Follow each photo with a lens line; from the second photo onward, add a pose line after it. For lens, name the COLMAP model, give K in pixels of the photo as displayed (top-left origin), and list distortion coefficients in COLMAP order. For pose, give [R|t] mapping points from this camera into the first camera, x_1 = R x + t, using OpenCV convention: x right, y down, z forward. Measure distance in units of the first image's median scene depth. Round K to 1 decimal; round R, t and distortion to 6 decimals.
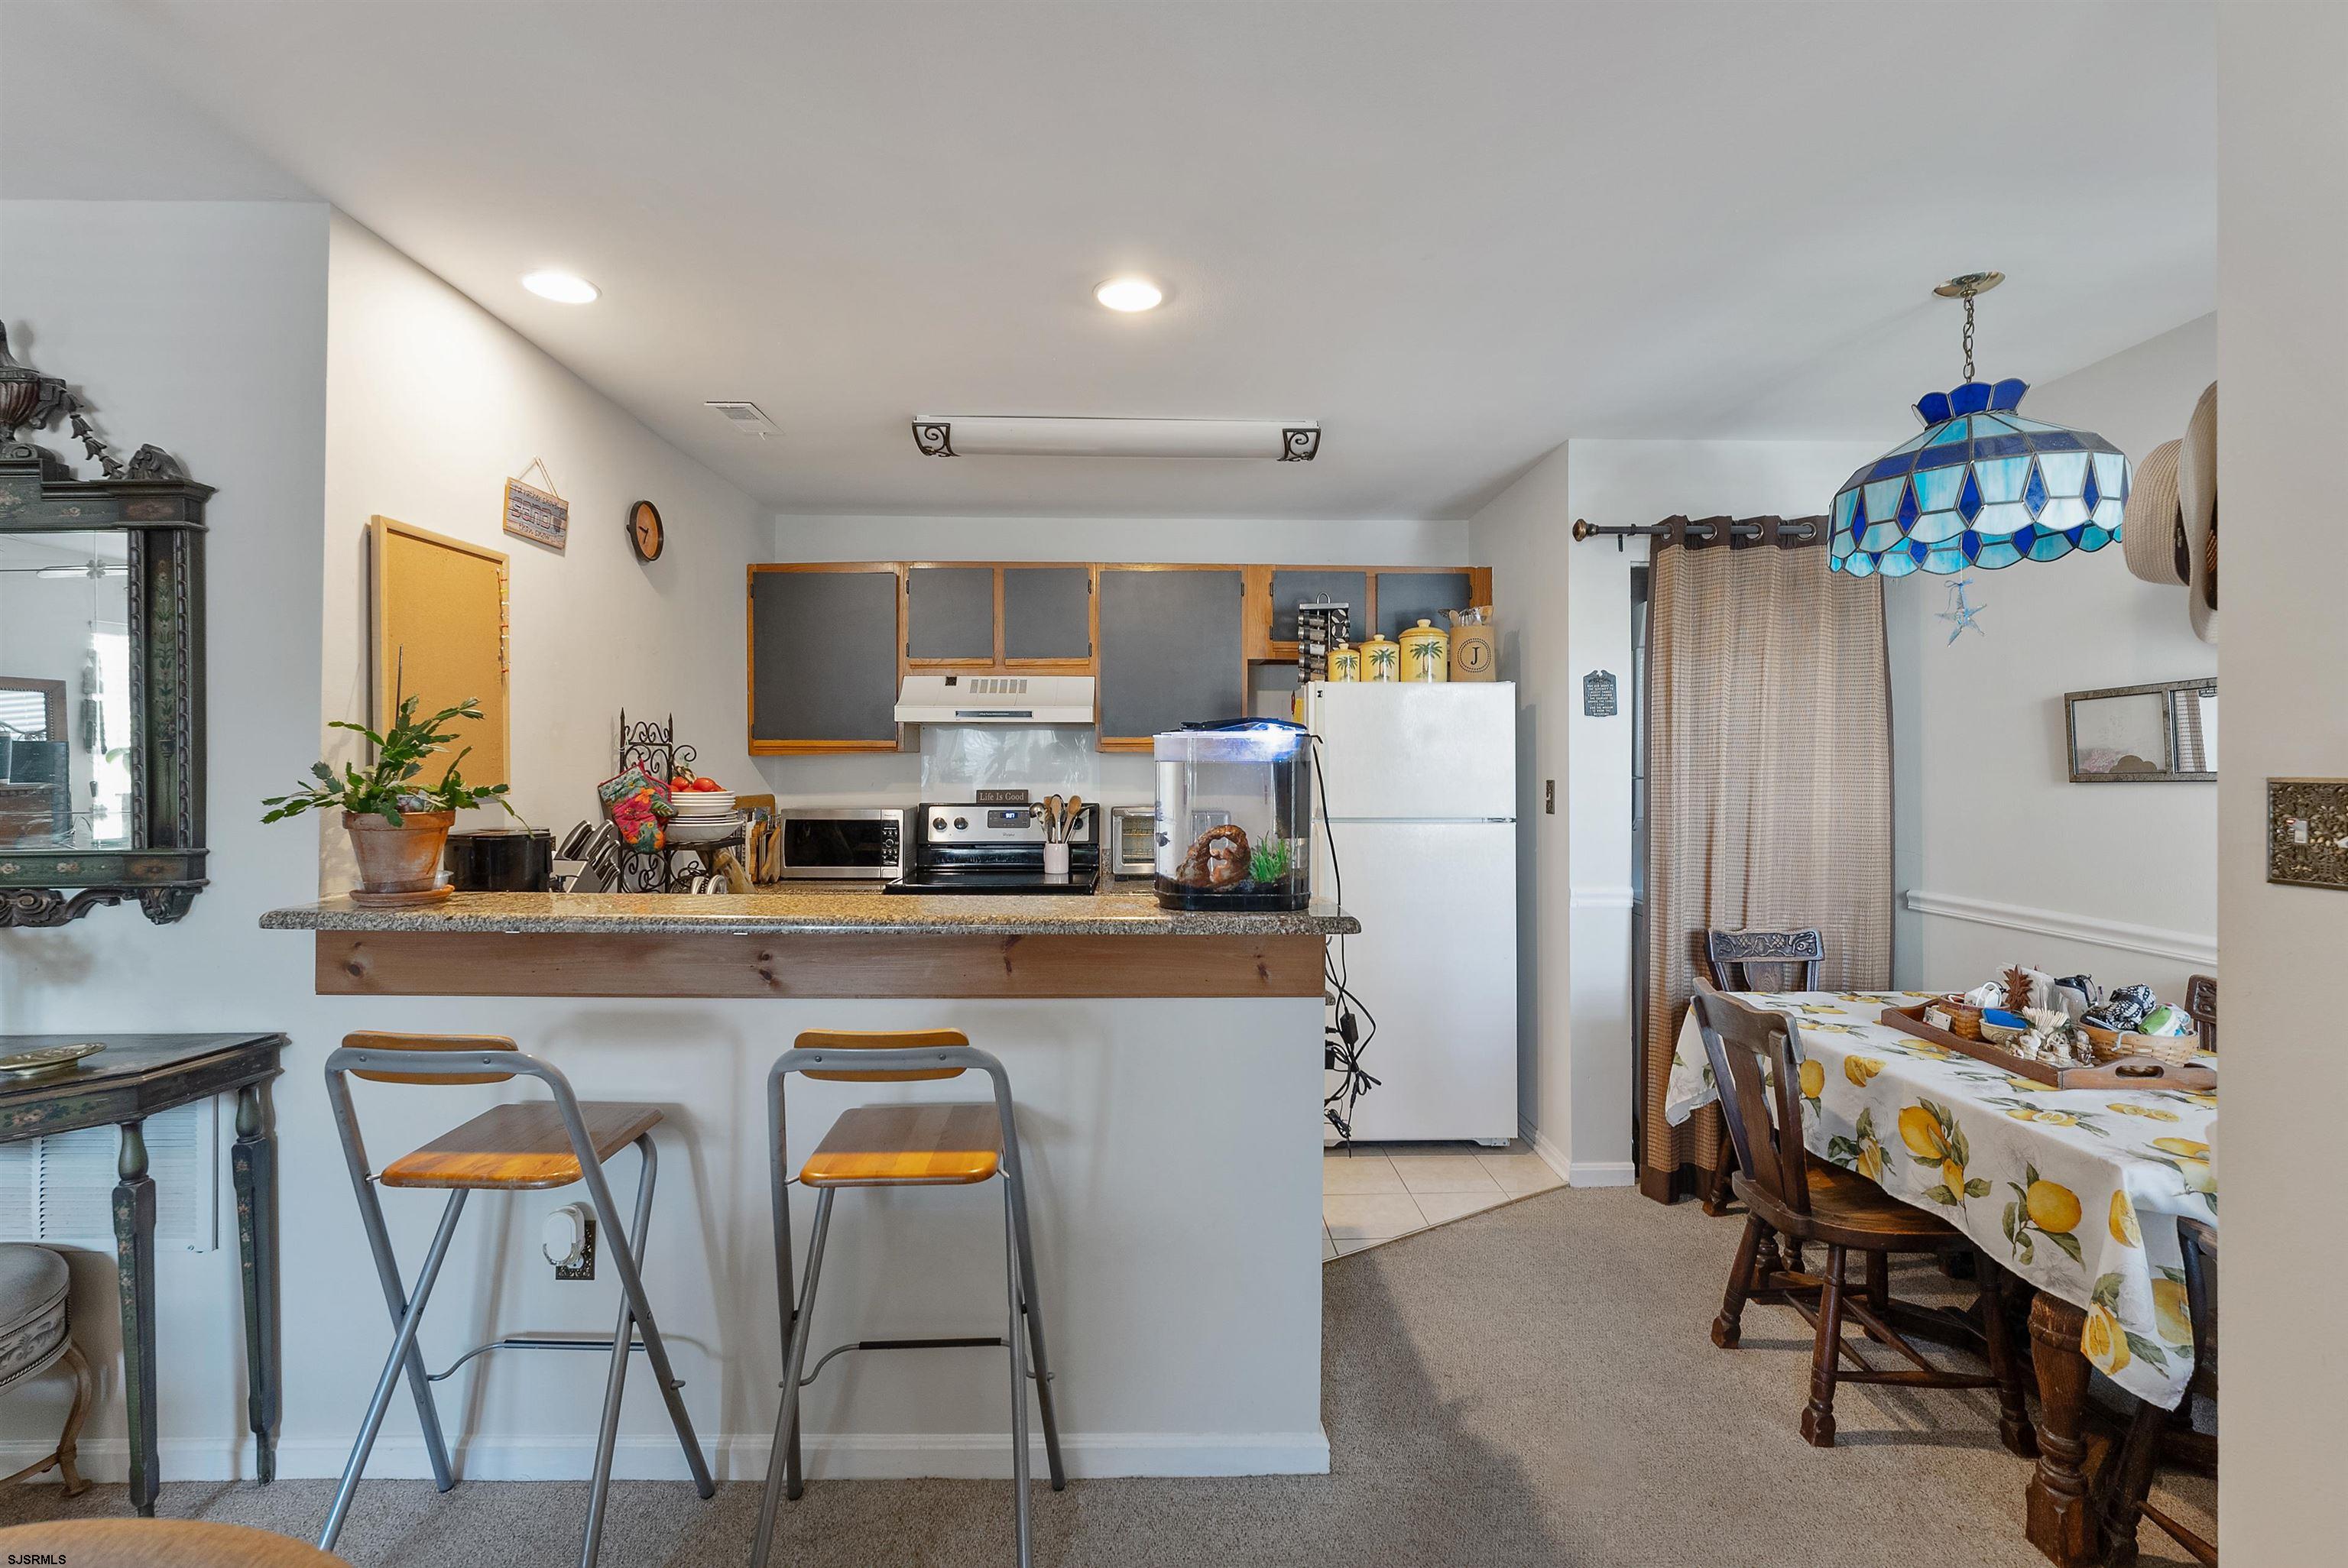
lens RADIAL K [[1047.1, 0, 1166.7], [0, 1047.1, 759.4], [0, 0, 1]] dist [-0.000120, 0.000307]
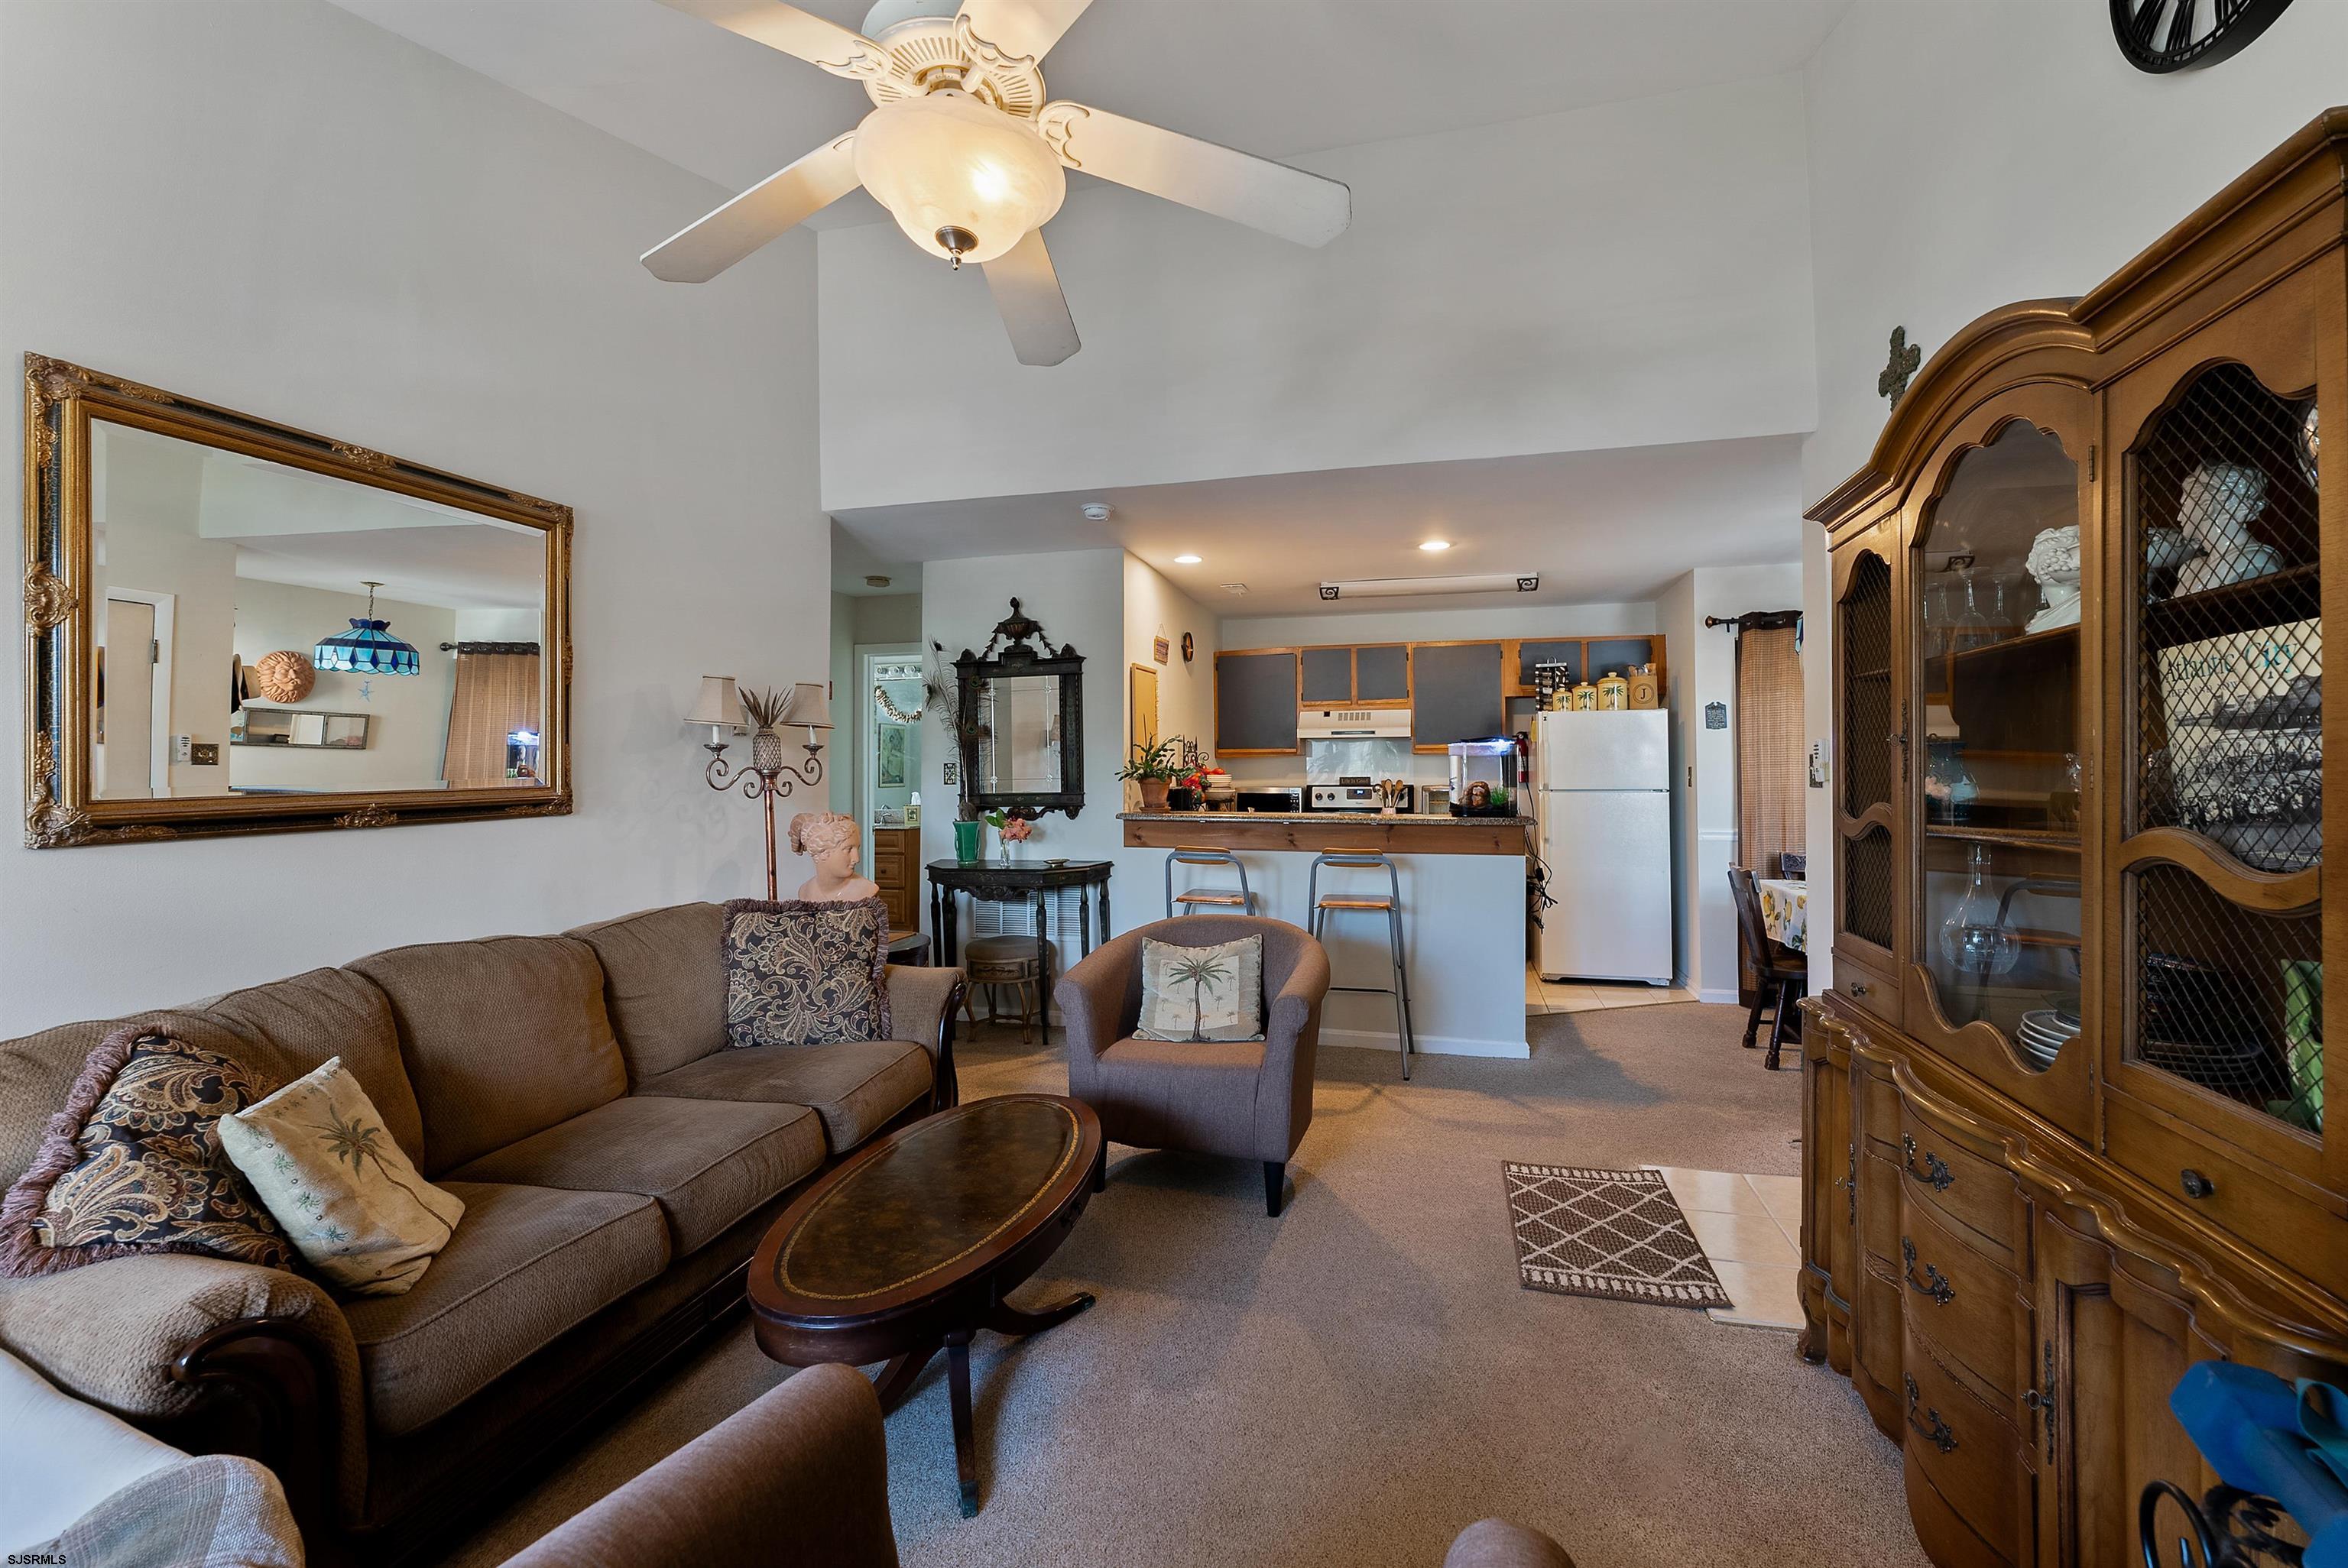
lens RADIAL K [[997.1, 0, 1189.2], [0, 997.1, 767.1], [0, 0, 1]] dist [-0.000663, 0.000012]
pose [[0.965338, -0.008751, -0.260857, 0.008131], [0.009203, 0.999958, 0.000513, 0.016800], [0.260841, -0.002896, 0.965377, -1.041464]]
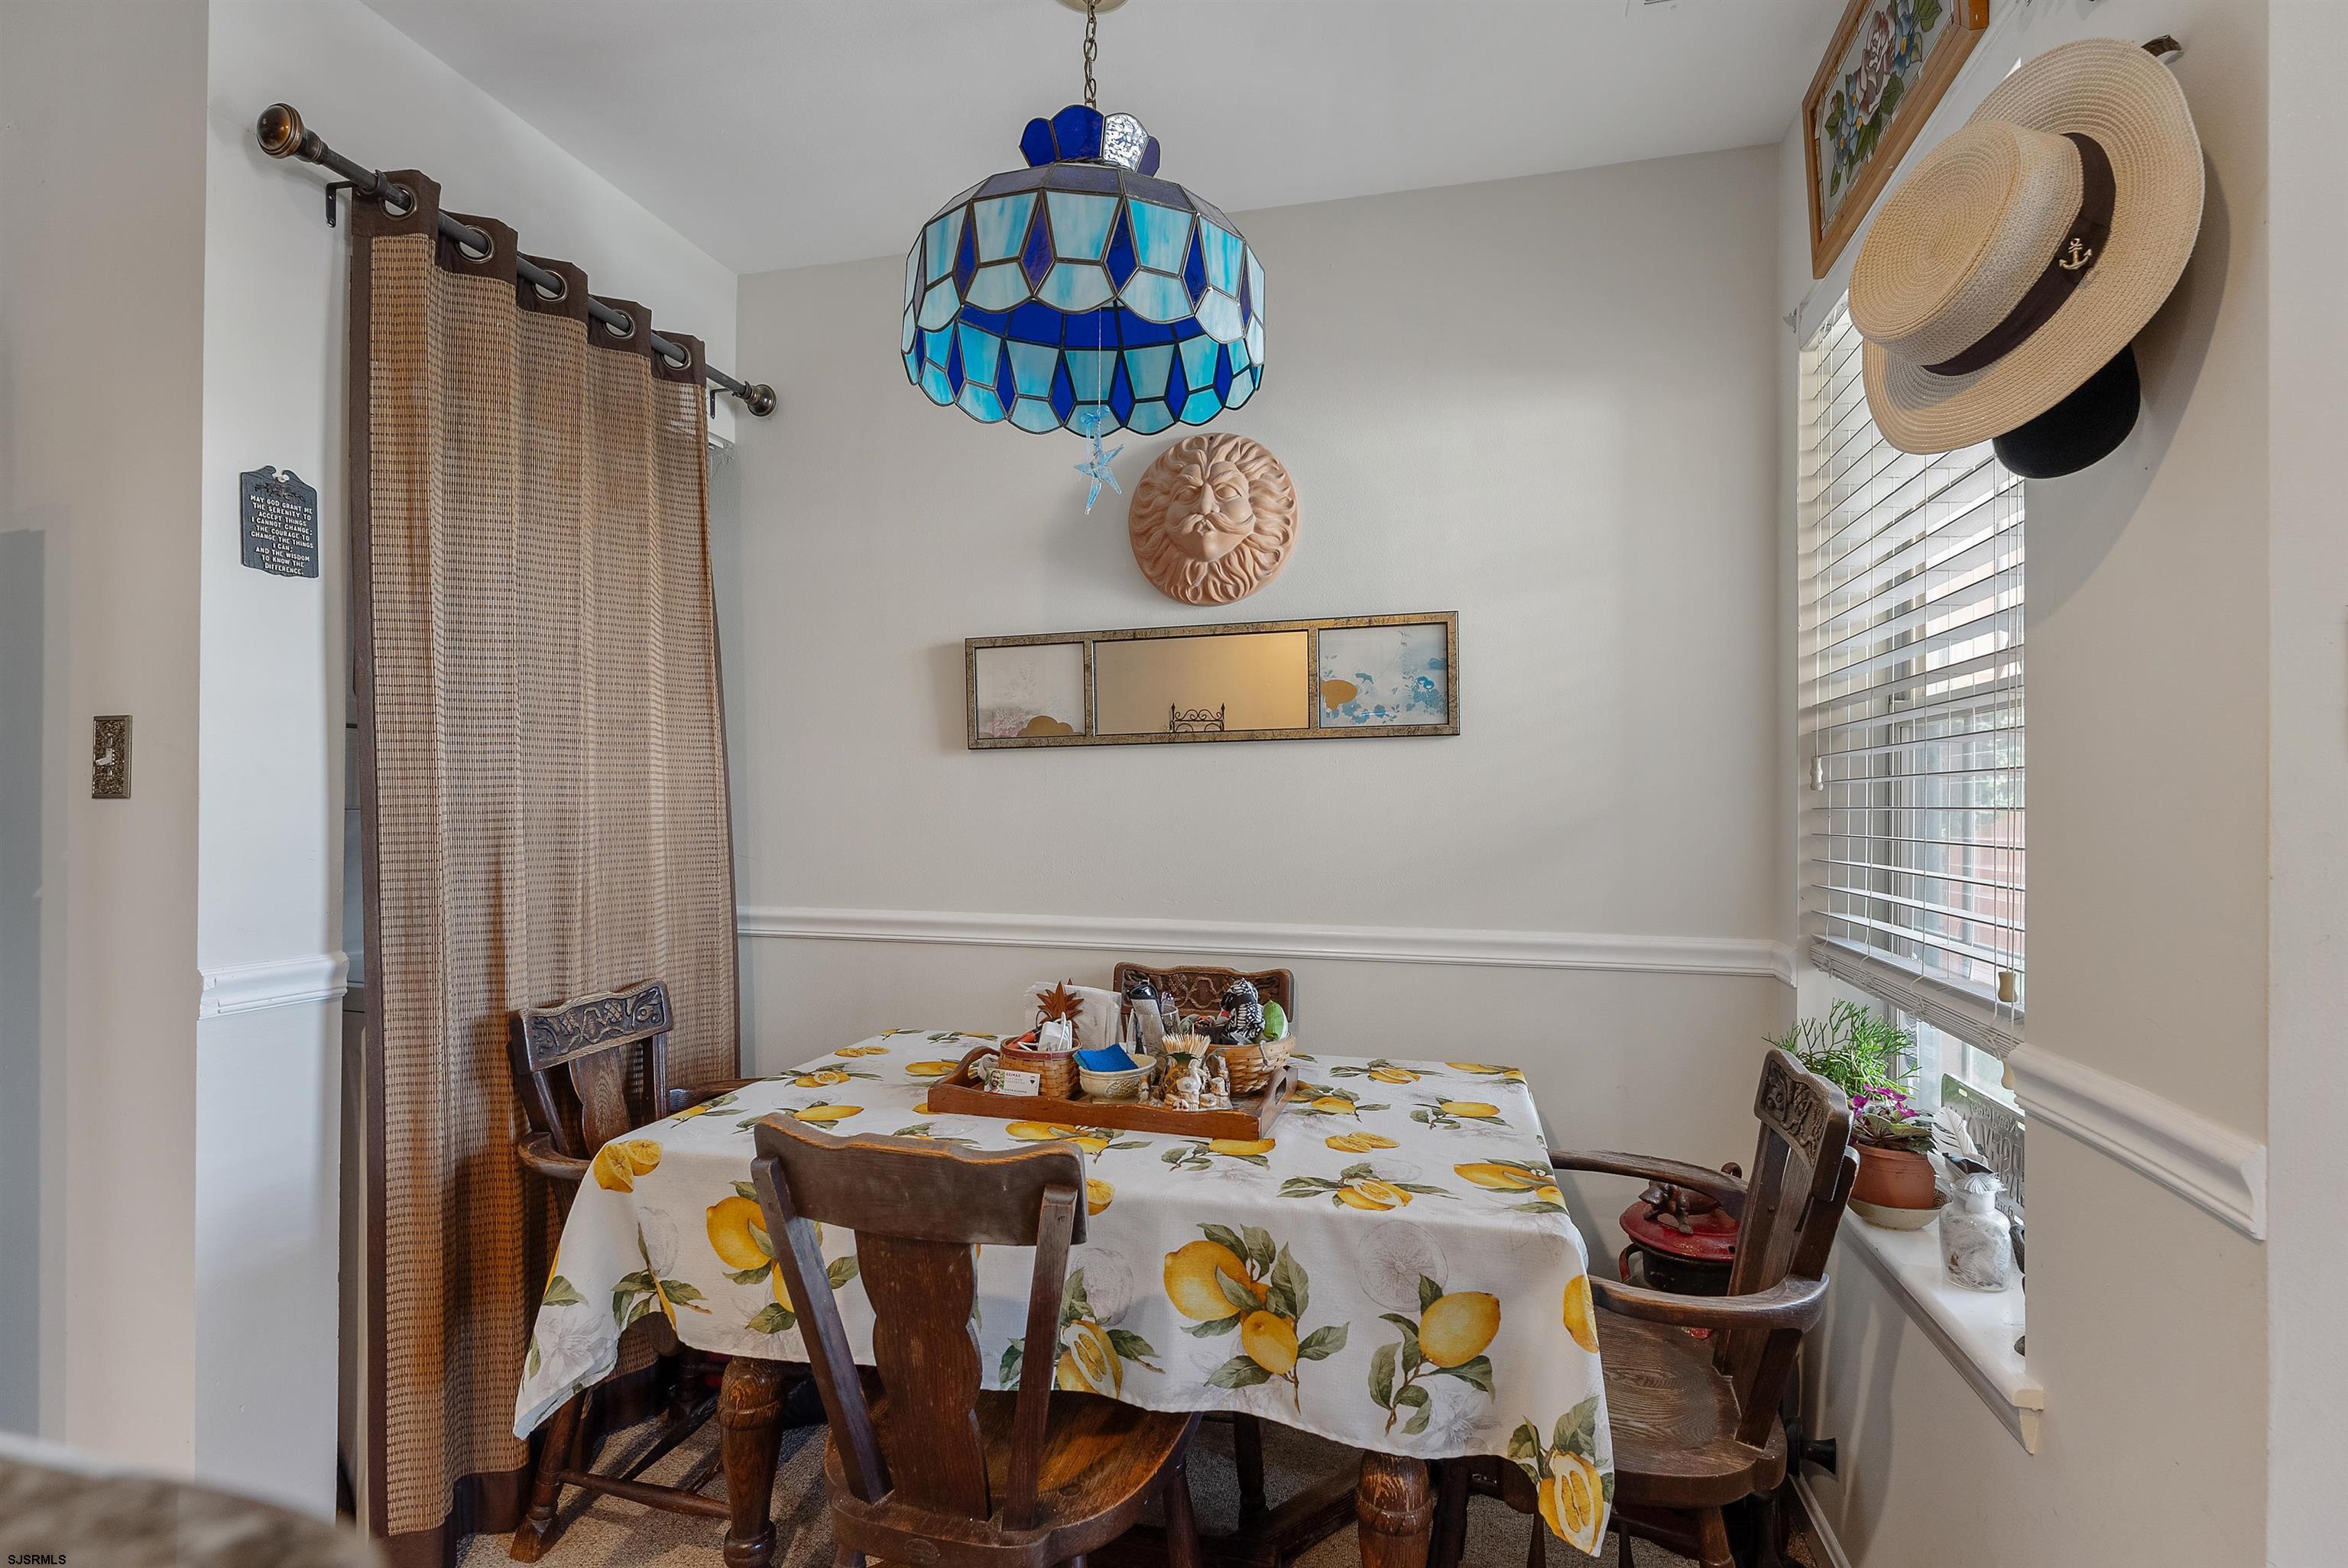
lens RADIAL K [[1115.7, 0, 1182.2], [0, 1115.7, 799.6], [0, 0, 1]] dist [-0.004168, -0.000651]
pose [[0.262490, 0.006014, 0.964916, 0.081433], [-0.012231, 0.999921, -0.002905, 0.065625], [-0.964857, -0.011040, 0.262543, 0.661094]]
